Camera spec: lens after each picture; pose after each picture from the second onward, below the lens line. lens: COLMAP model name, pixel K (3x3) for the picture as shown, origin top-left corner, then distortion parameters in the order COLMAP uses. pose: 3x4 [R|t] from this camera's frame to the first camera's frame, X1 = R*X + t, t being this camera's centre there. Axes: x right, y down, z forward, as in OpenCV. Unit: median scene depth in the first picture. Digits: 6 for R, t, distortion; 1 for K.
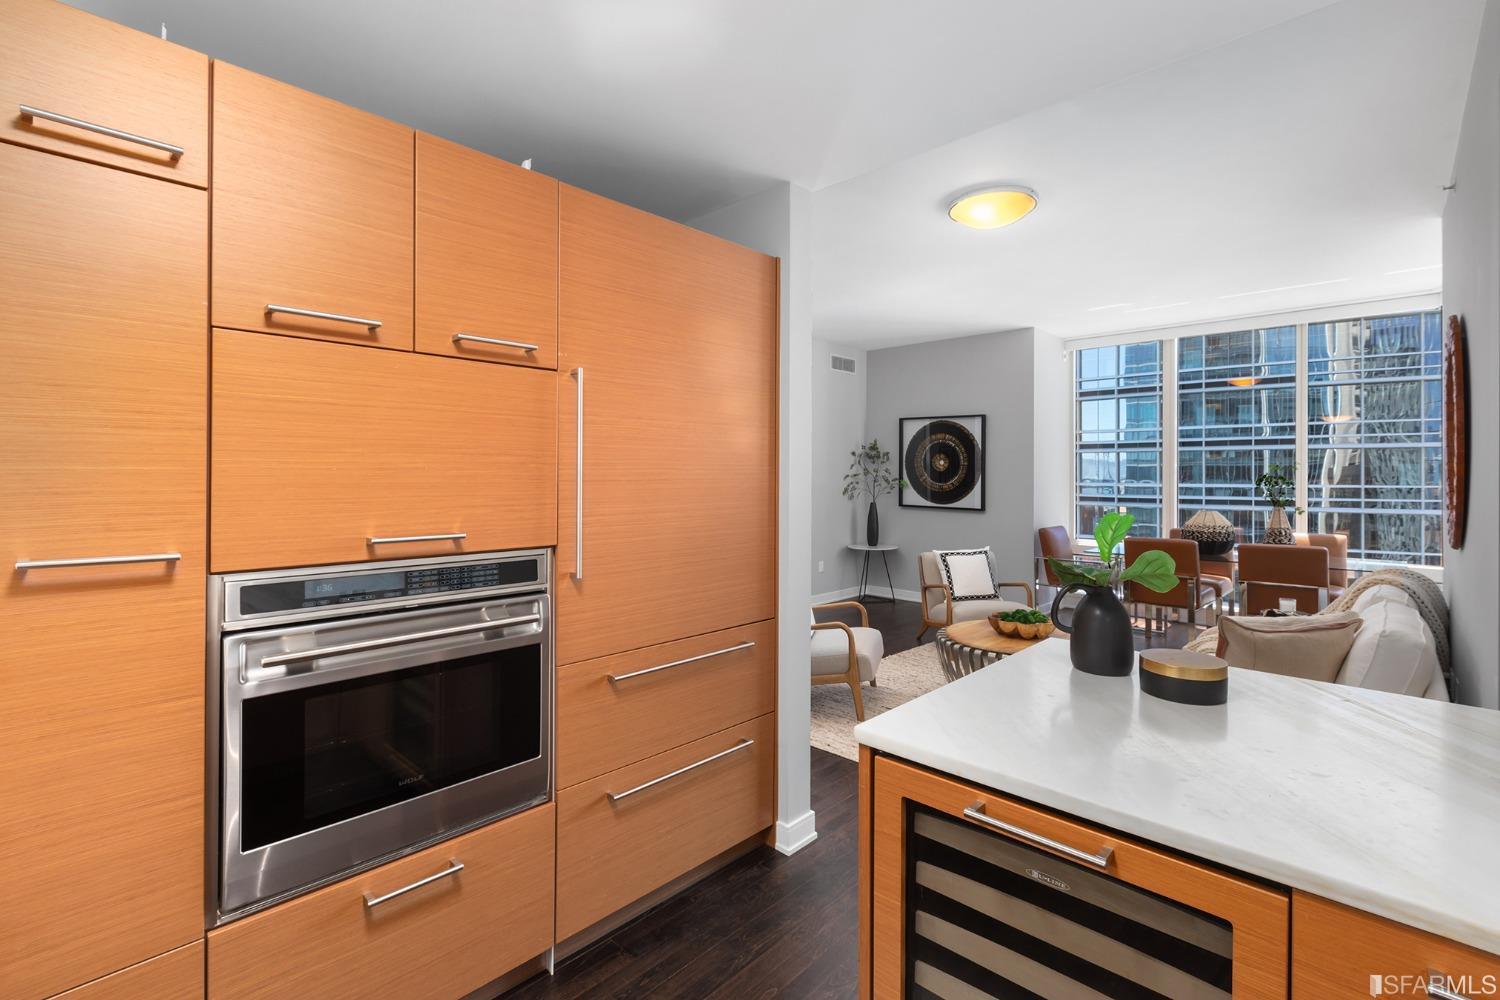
lens RADIAL K [[675.7, 0, 753.1], [0, 675.7, 475.2], [0, 0, 1]] dist [0.001584, -0.000001]
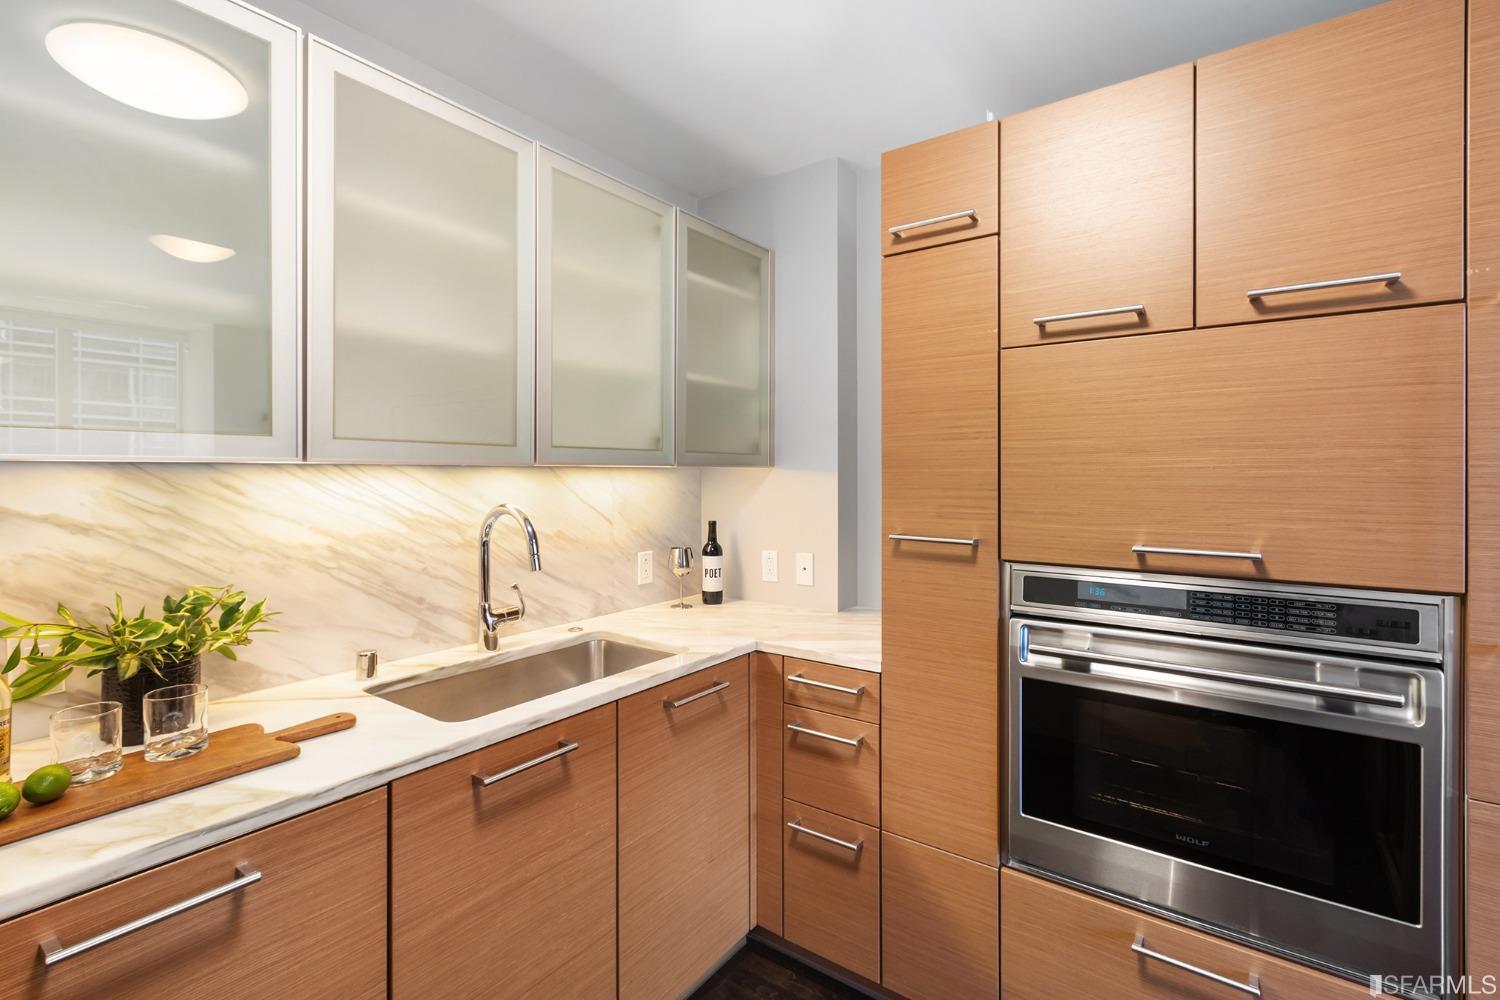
lens RADIAL K [[675.7, 0, 753.1], [0, 675.7, 475.2], [0, 0, 1]] dist [0.001584, -0.000001]
pose [[0.137805, -0.002910, -0.990455, 0.220631], [-0.001985, 0.999993, -0.003214, 0.002287], [0.990457, 0.002409, 0.137799, 0.307589]]
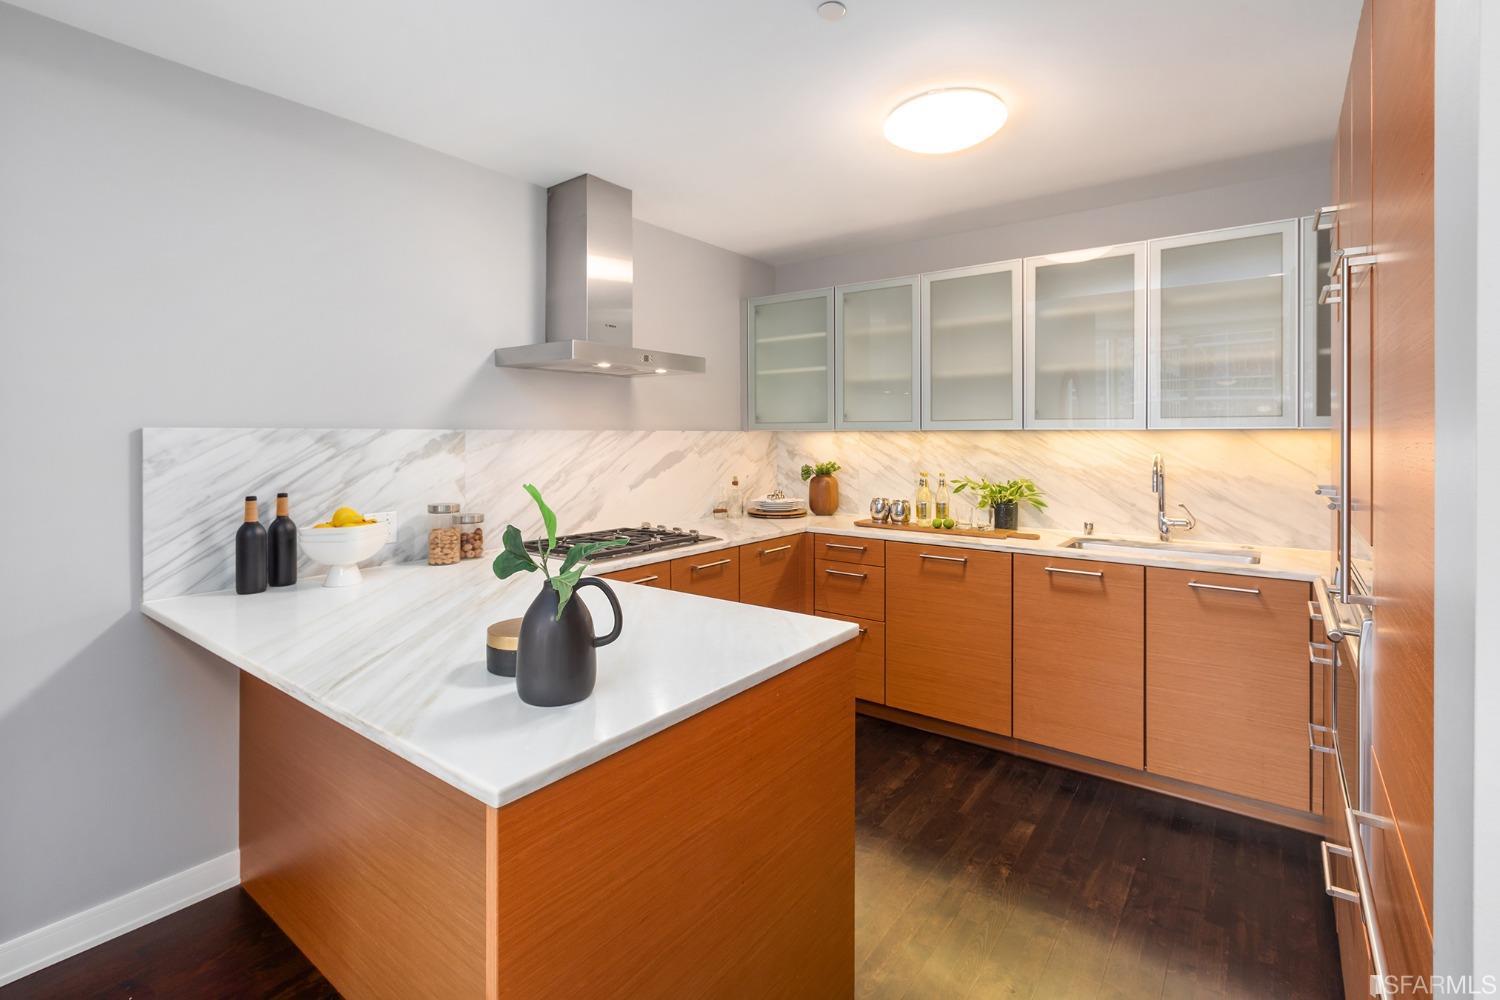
lens RADIAL K [[686.4, 0, 765.9], [0, 686.4, 437.7], [0, 0, 1]] dist [0.002315, 0.000260]
pose [[-0.991713, -0.002732, -0.128446, 0.342087], [-0.003530, 0.999976, 0.005986, 0.000310], [0.128427, 0.006389, -0.991698, 1.486867]]
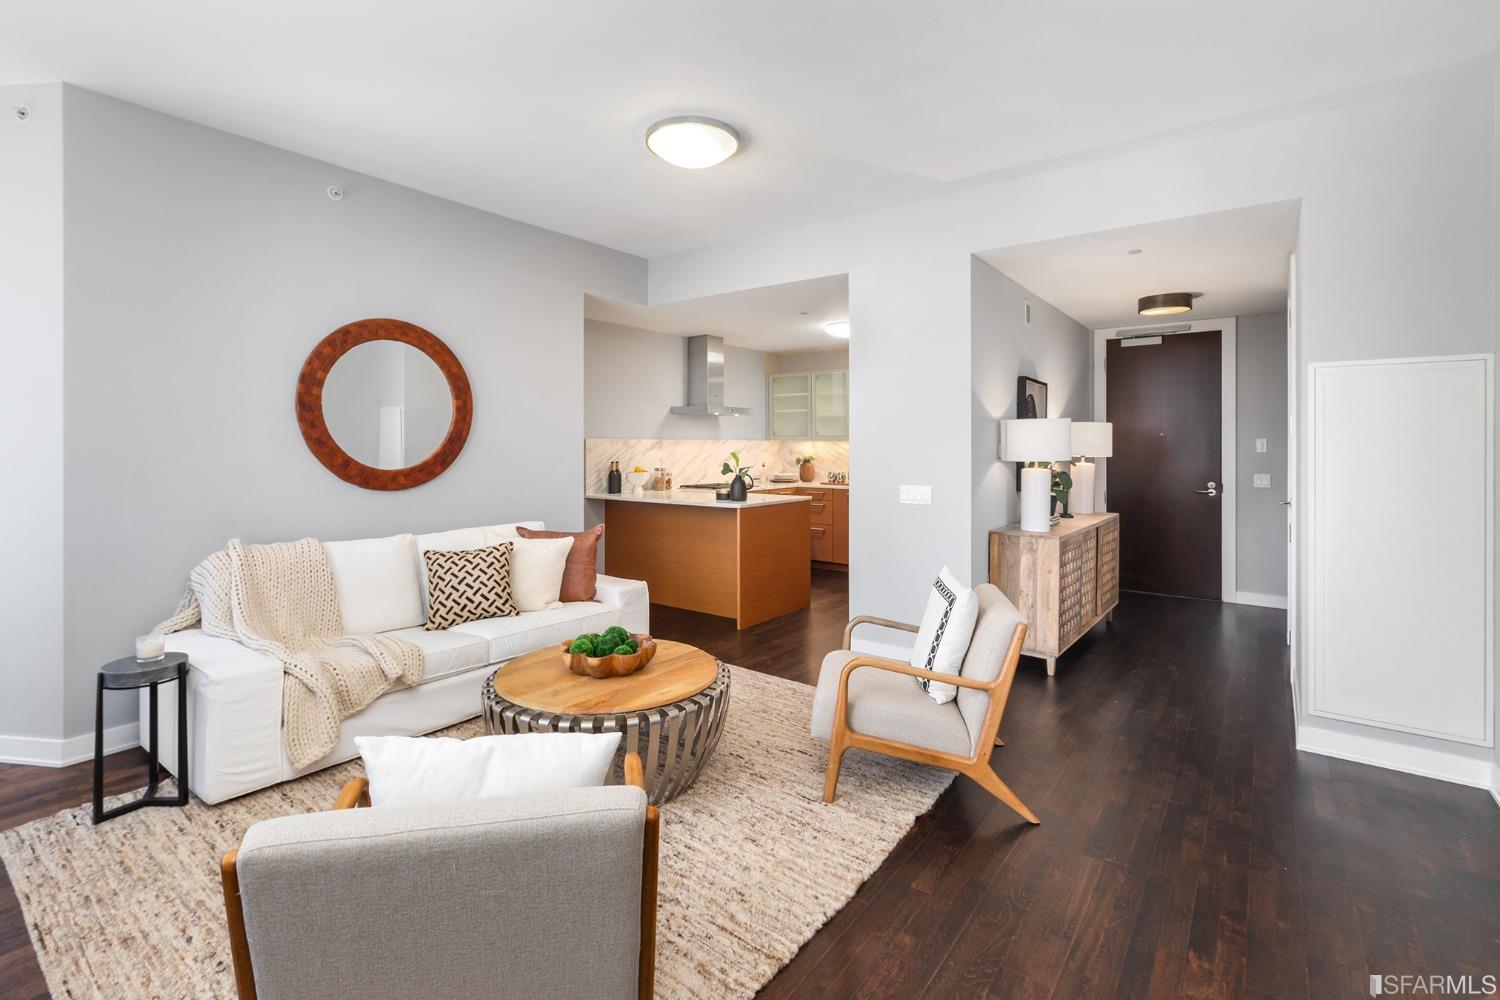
lens RADIAL K [[690.8, 0, 748.4], [0, 690.8, 446.3], [0, 0, 1]] dist [0.000730, 0.000346]
pose [[-0.993839, -0.003325, -0.110783, 0.719254], [-0.003605, 0.999991, 0.002328, 0.018169], [0.110774, 0.002713, -0.993842, 3.579388]]
